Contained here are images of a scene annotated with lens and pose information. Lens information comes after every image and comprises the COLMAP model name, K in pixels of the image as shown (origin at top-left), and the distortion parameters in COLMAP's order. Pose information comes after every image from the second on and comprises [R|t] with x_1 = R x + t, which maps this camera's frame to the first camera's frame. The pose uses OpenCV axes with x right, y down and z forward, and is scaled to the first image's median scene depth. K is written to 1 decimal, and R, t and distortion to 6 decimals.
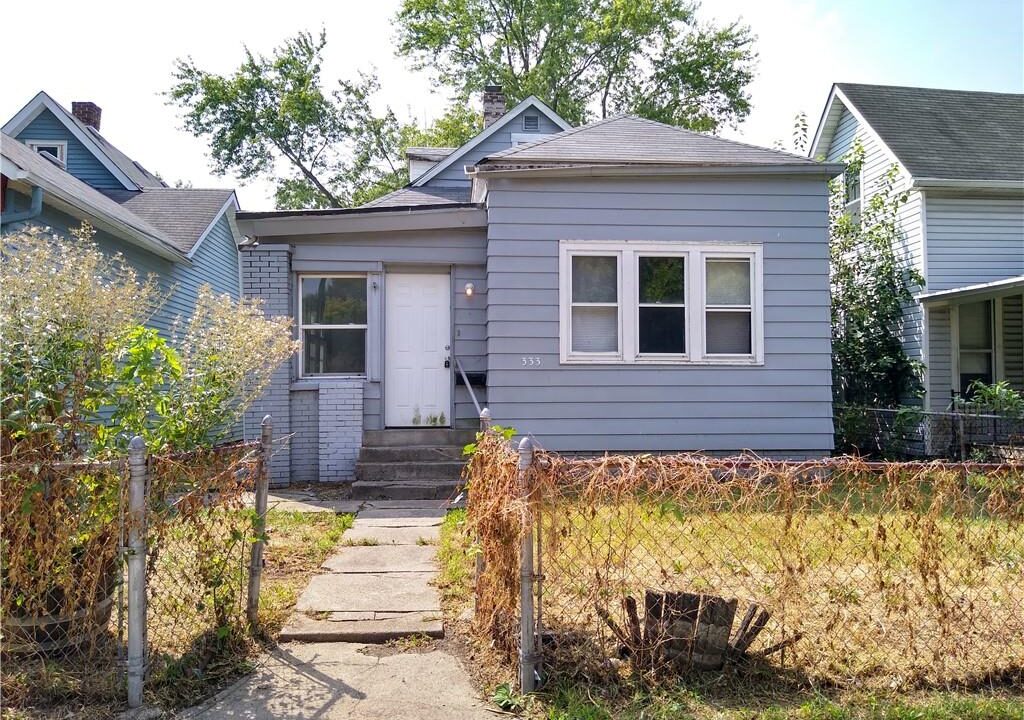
lens RADIAL K [[811.3, 0, 511.0], [0, 811.3, 362.9], [0, 0, 1]] dist [0.033852, -0.004096]
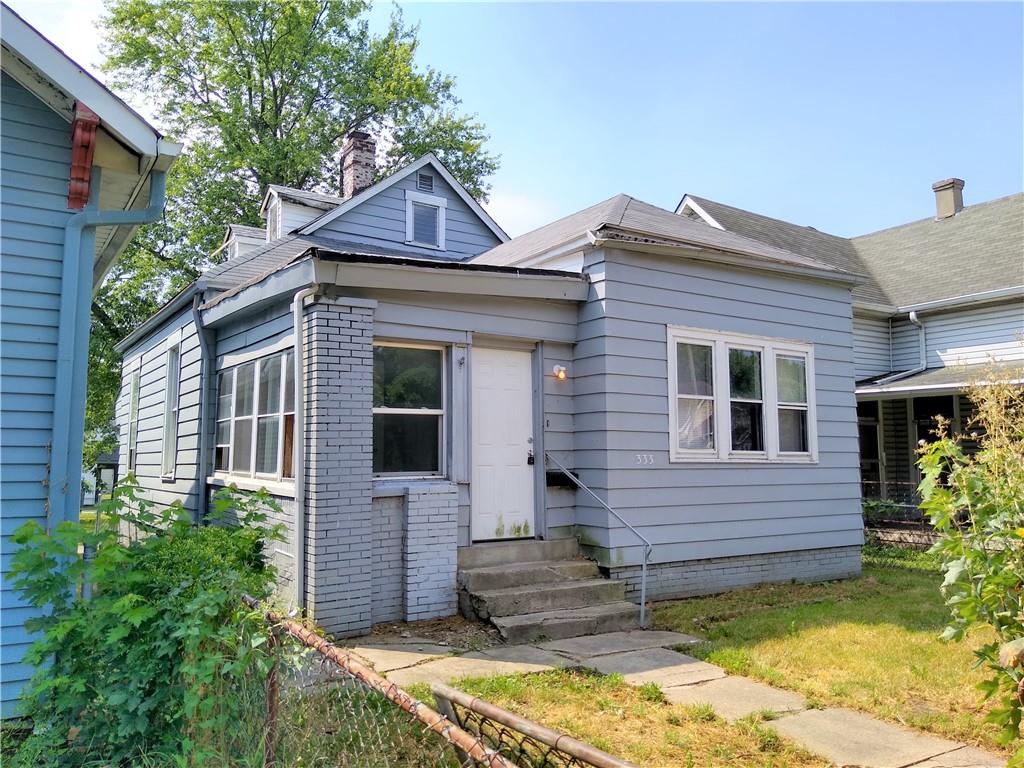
lens RADIAL K [[809.0, 0, 512.5], [0, 809.0, 379.9], [0, 0, 1]] dist [0.023275, -0.002029]
pose [[0.875221, 0.049585, 0.481175, -0.514260], [-0.017313, 0.997306, -0.071280, -0.022206], [-0.483413, 0.054055, 0.873722, 0.294665]]
